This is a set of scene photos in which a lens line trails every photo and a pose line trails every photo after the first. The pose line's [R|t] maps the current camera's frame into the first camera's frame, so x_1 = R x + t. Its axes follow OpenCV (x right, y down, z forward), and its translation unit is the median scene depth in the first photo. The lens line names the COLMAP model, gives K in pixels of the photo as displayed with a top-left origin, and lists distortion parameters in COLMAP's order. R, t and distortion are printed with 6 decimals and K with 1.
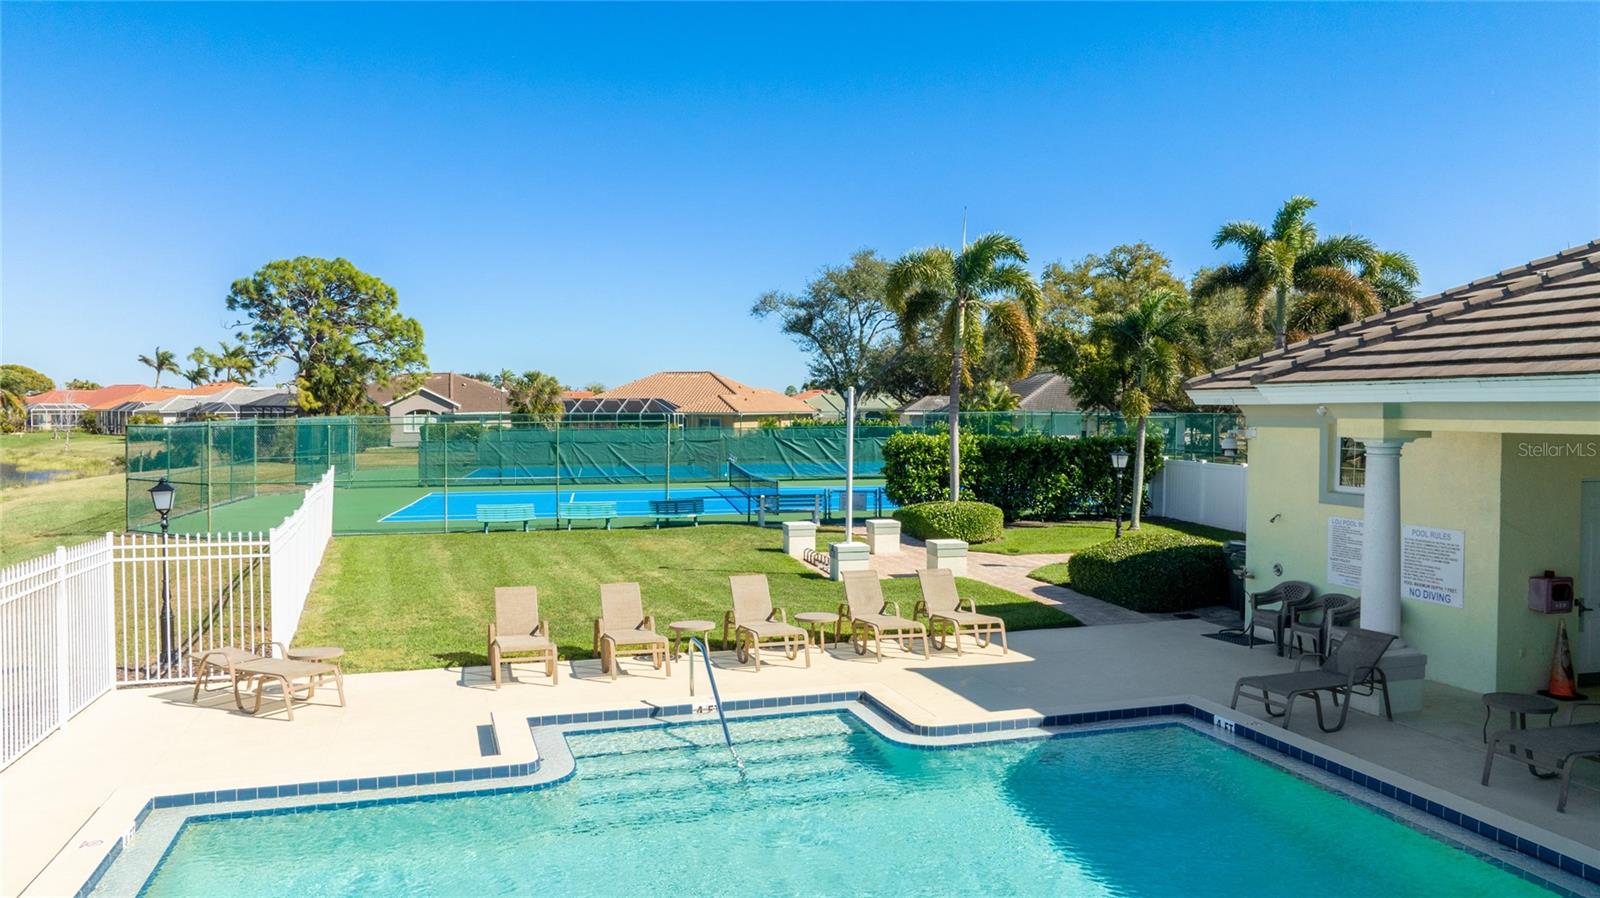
lens RADIAL K [[1083.7, 0, 801.9], [0, 1083.7, 423.5], [0, 0, 1]] dist [-0.007560, 0.002714]
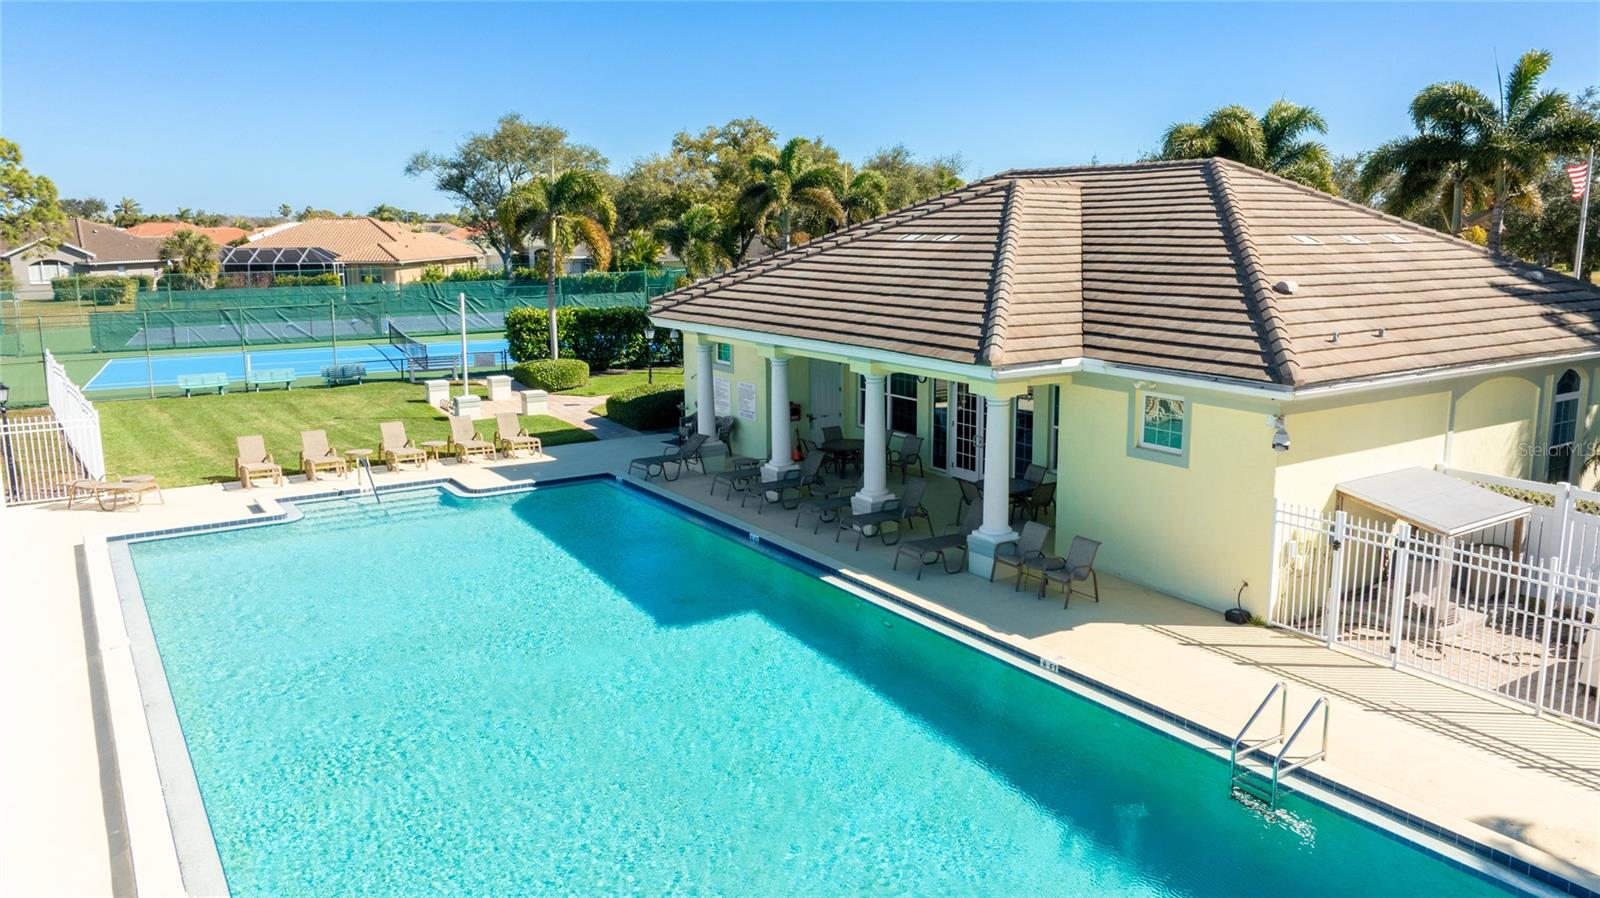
lens RADIAL K [[1083.7, 0, 801.9], [0, 1083.7, 423.5], [0, 0, 1]] dist [-0.007560, 0.002714]
pose [[0.959088, -0.053219, 0.278060, 0.058160], [0.008156, 0.986959, 0.160764, -0.077406], [-0.282989, -0.151919, 0.947015, -0.487805]]
